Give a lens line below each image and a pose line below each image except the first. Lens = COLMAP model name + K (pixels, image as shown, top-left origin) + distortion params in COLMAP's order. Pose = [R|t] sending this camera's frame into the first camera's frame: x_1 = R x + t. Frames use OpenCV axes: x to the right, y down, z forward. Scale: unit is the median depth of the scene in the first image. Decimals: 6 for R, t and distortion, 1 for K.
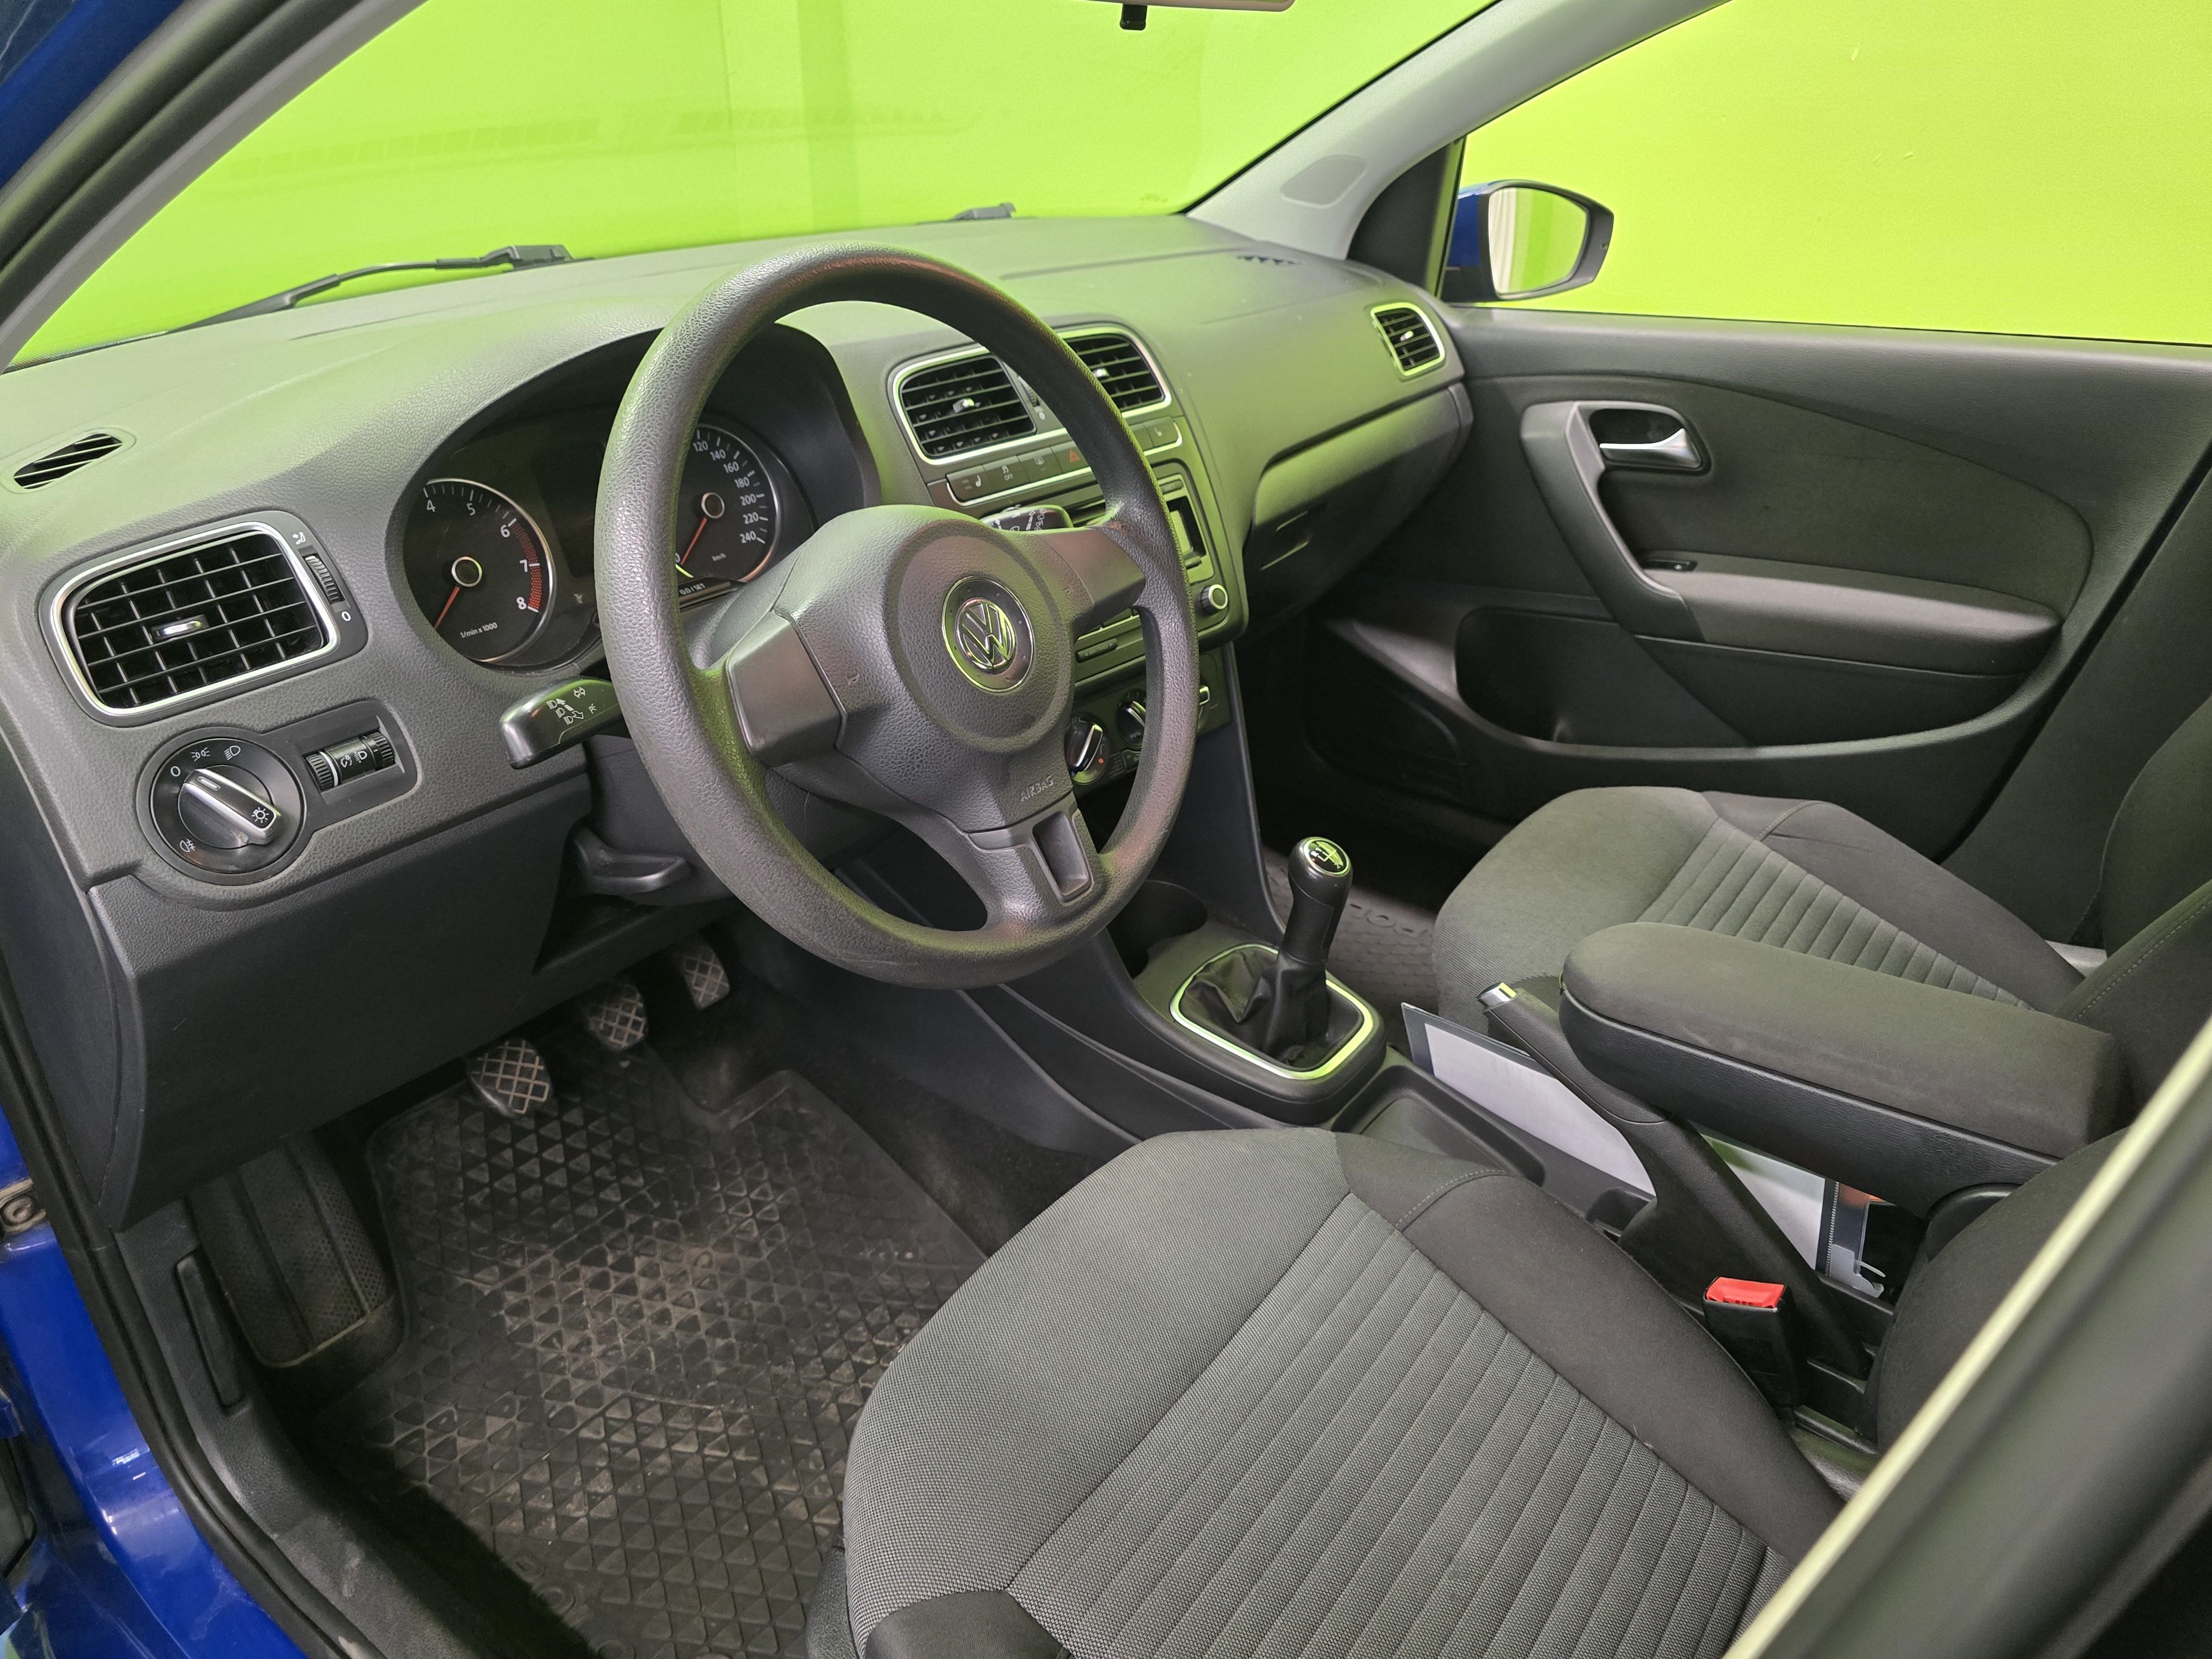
lens RADIAL K [[1481.3, 0, 1124.5], [0, 1481.3, 832.1], [0, 0, 1]] dist [0.033791, -0.003393]
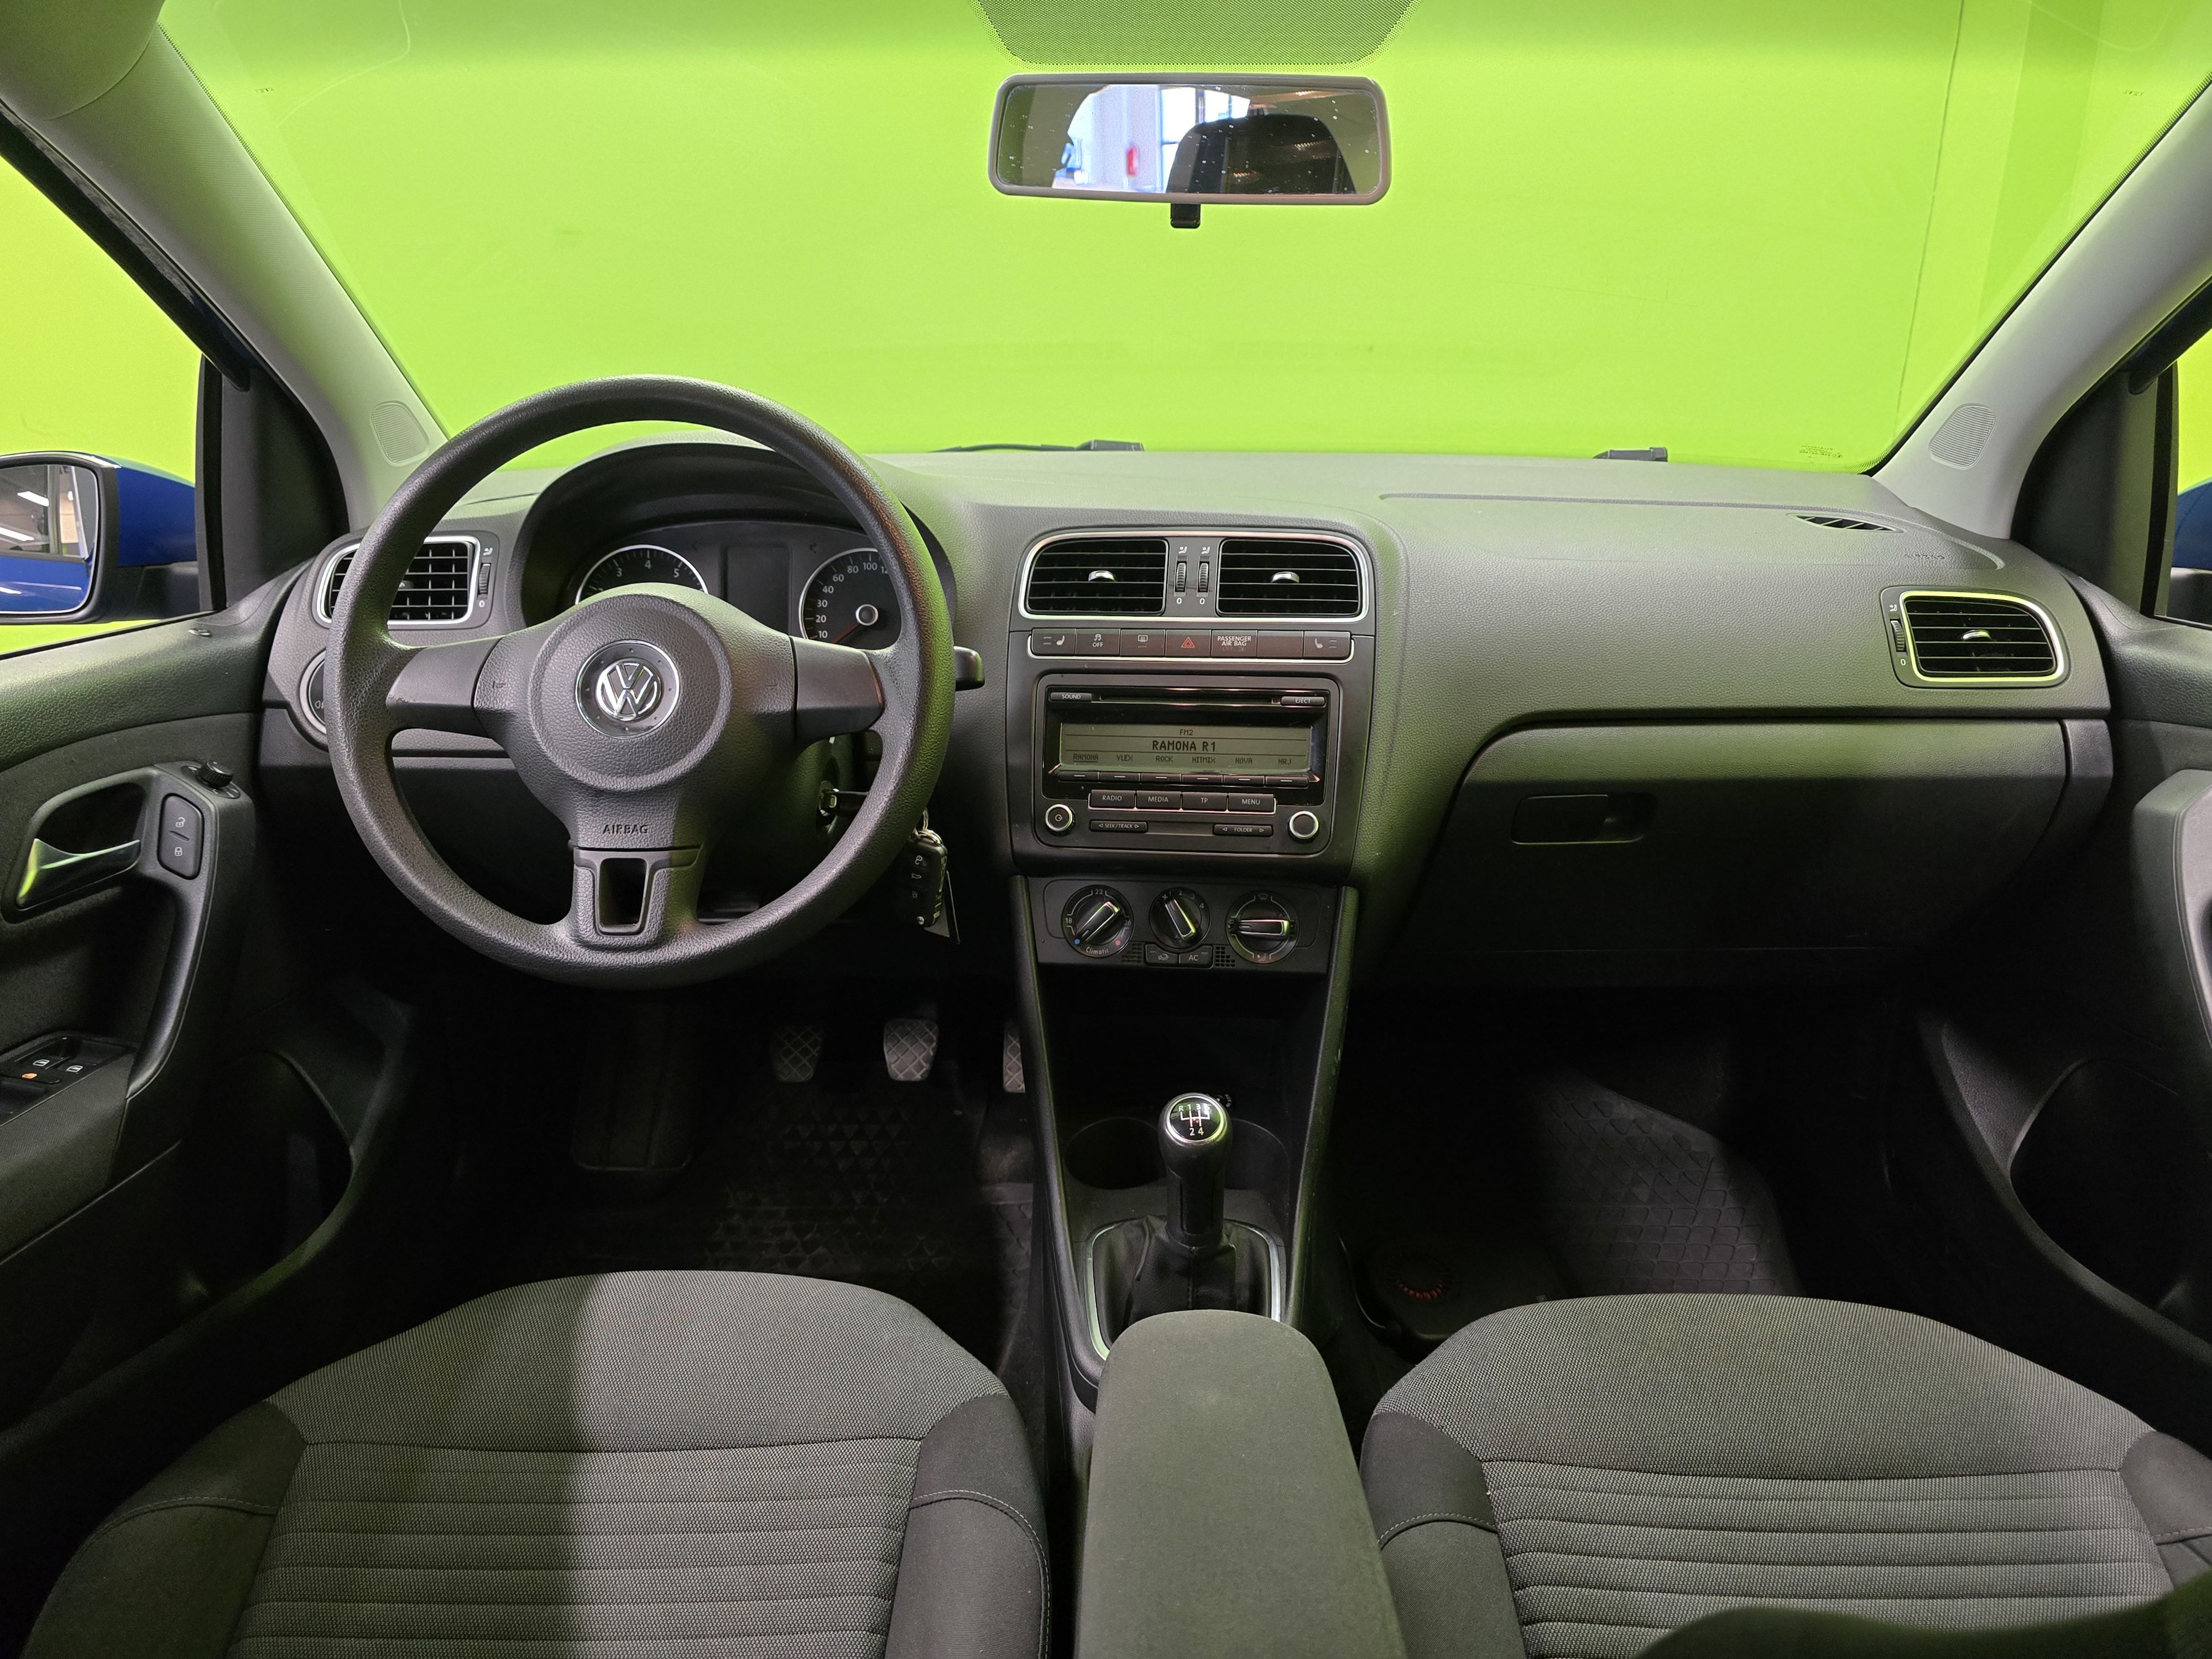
lens RADIAL K [[1481.3, 0, 1096.4], [0, 1481.3, 816.2], [0, 0, 1]] dist [0.033791, -0.003393]
pose [[0.609031, 0.248462, -0.753225, 0.558976], [-0.382174, 0.924081, -0.004191, -0.094984], [0.695000, 0.290416, 0.657749, 0.276608]]
